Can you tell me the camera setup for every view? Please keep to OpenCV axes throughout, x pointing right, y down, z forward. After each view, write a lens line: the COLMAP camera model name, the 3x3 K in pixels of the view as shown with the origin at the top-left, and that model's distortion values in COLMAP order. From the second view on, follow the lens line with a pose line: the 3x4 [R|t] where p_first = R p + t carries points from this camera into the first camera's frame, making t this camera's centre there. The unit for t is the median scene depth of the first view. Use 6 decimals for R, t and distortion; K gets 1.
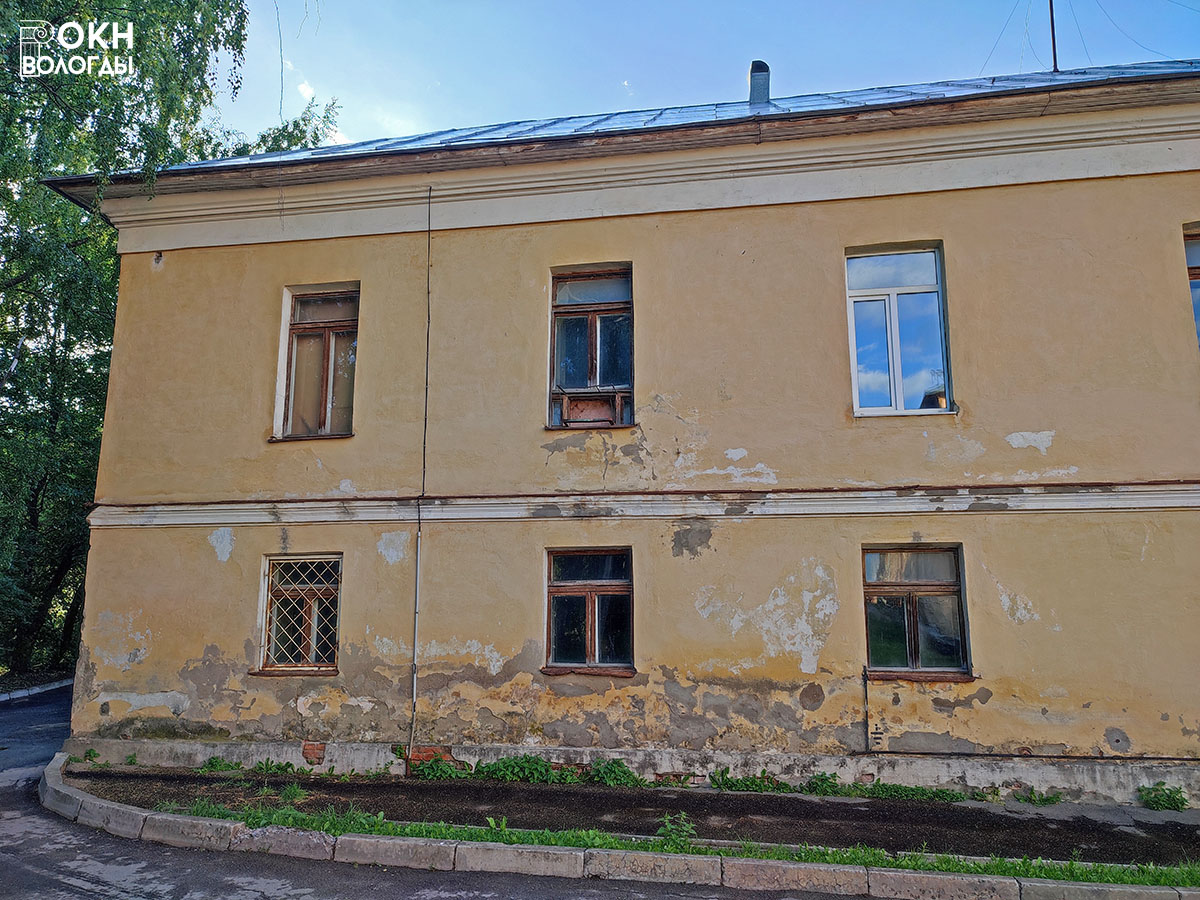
lens RADIAL K [[951.7, 0, 595.7], [0, 951.7, 445.6], [0, 0, 1]] dist [0.052983, -0.035417]
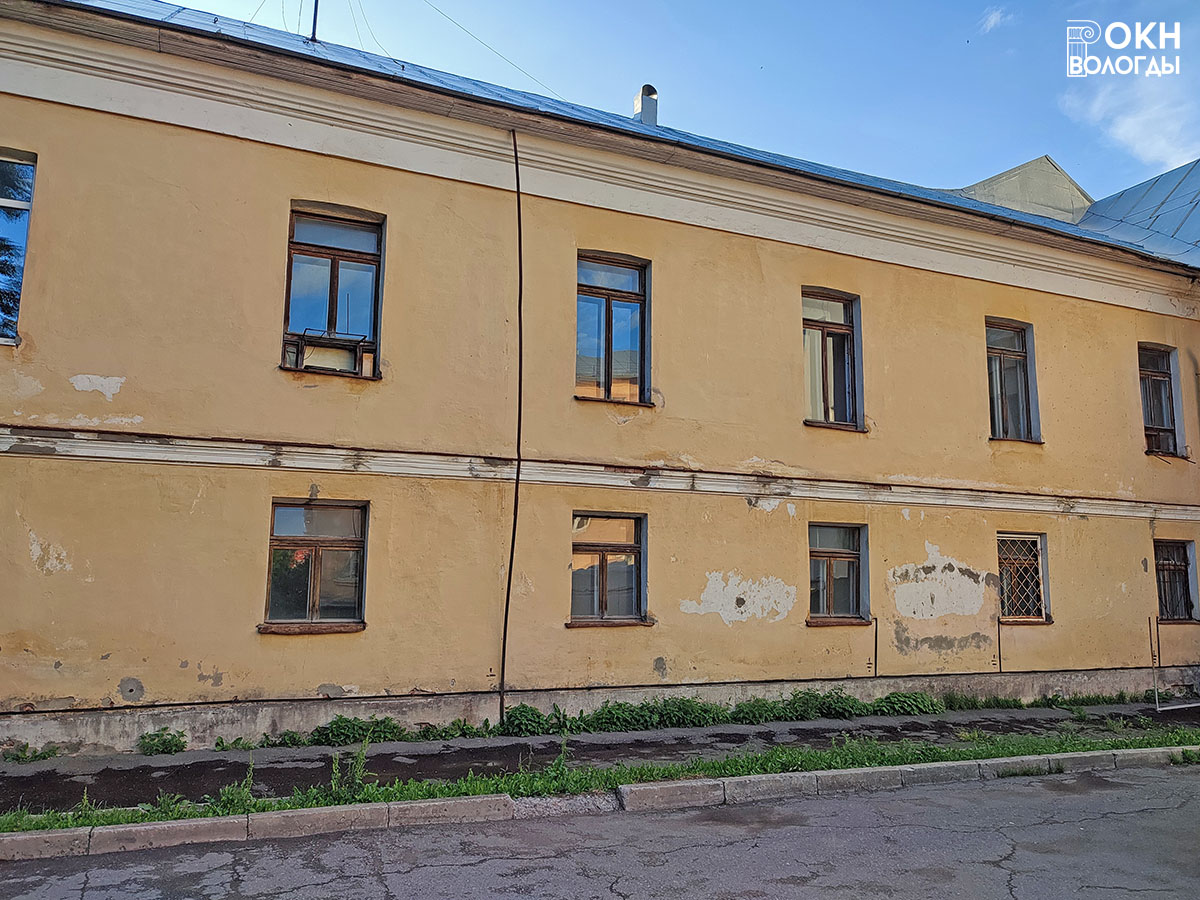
lens RADIAL K [[951.7, 0, 591.9], [0, 951.7, 447.3], [0, 0, 1]] dist [0.052983, -0.035417]
pose [[0.830300, 0.088452, 0.550254, 0.351497], [-0.114835, 0.993291, 0.013611, -0.013357], [-0.545358, -0.074490, 0.834887, -0.075252]]
